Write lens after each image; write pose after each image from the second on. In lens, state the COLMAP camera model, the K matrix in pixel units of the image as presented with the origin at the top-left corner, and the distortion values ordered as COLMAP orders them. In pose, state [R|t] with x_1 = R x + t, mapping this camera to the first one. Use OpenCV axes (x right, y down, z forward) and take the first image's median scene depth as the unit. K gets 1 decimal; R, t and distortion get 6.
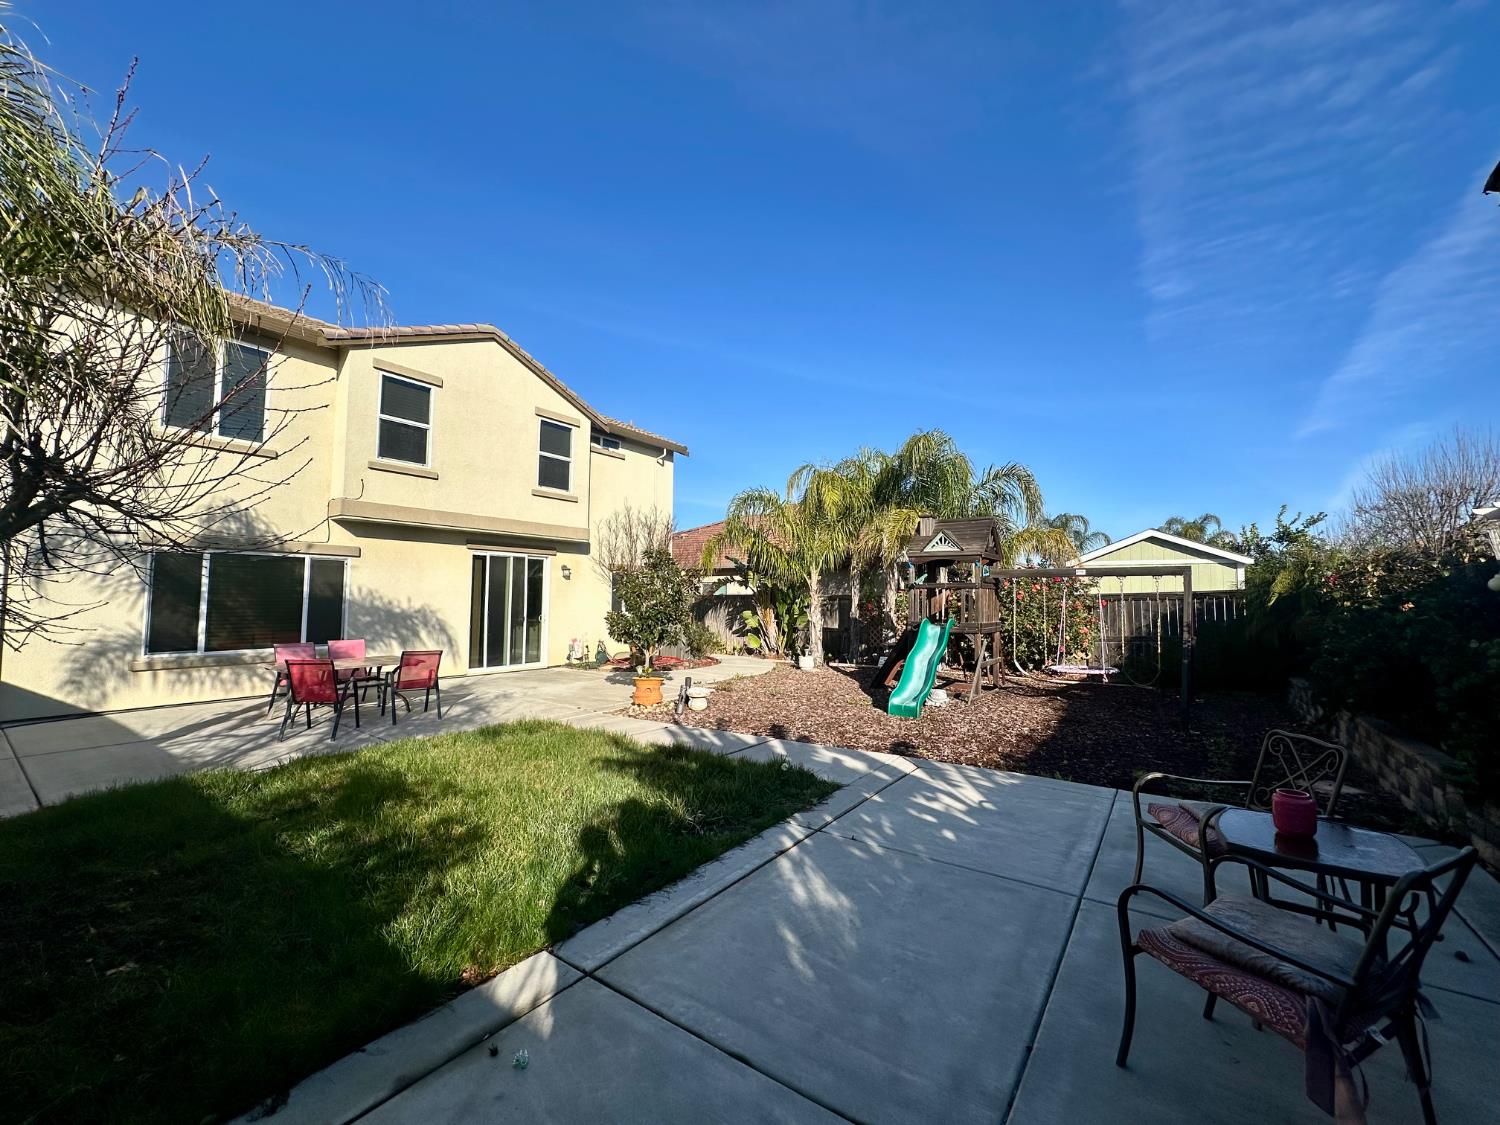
lens RADIAL K [[596.6, 0, 750.0], [0, 596.6, 562.5], [0, 0, 1]] dist [-0.002413, 0.000274]
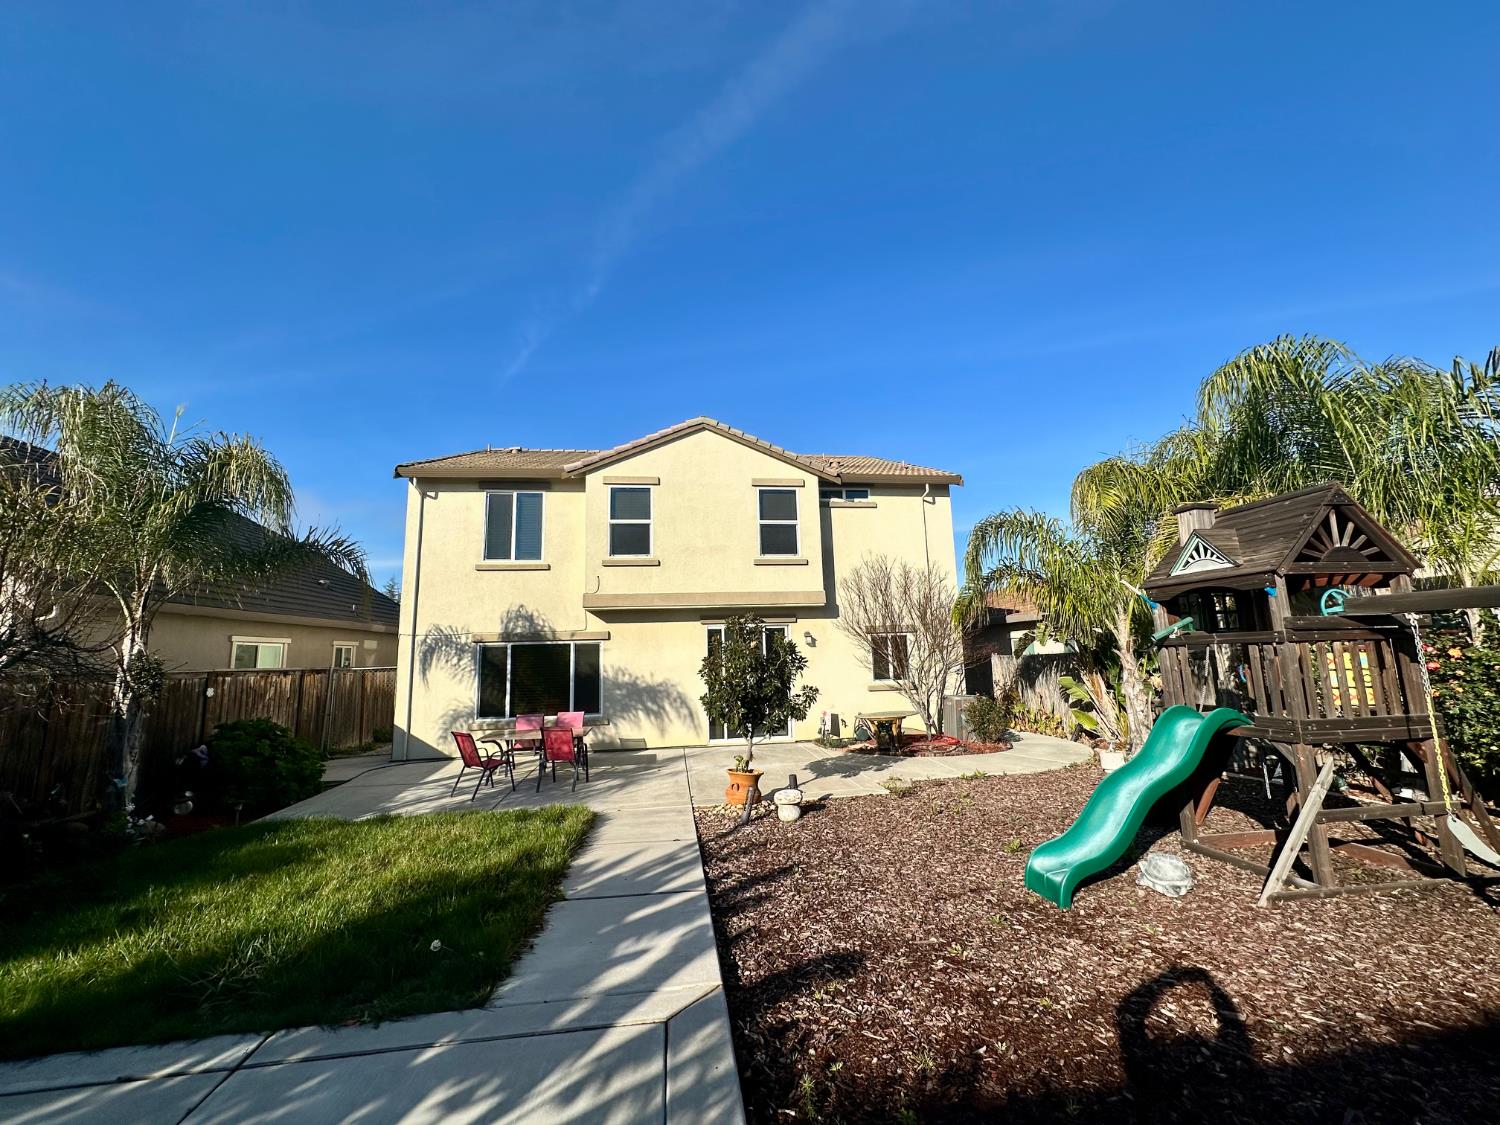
lens RADIAL K [[596.6, 0, 750.0], [0, 596.6, 562.5], [0, 0, 1]] dist [-0.002413, 0.000274]
pose [[0.692116, -0.142334, -0.707613, 0.403609], [0.077519, 0.989352, -0.123184, 0.006089], [0.717611, 0.030404, 0.695780, 0.355038]]
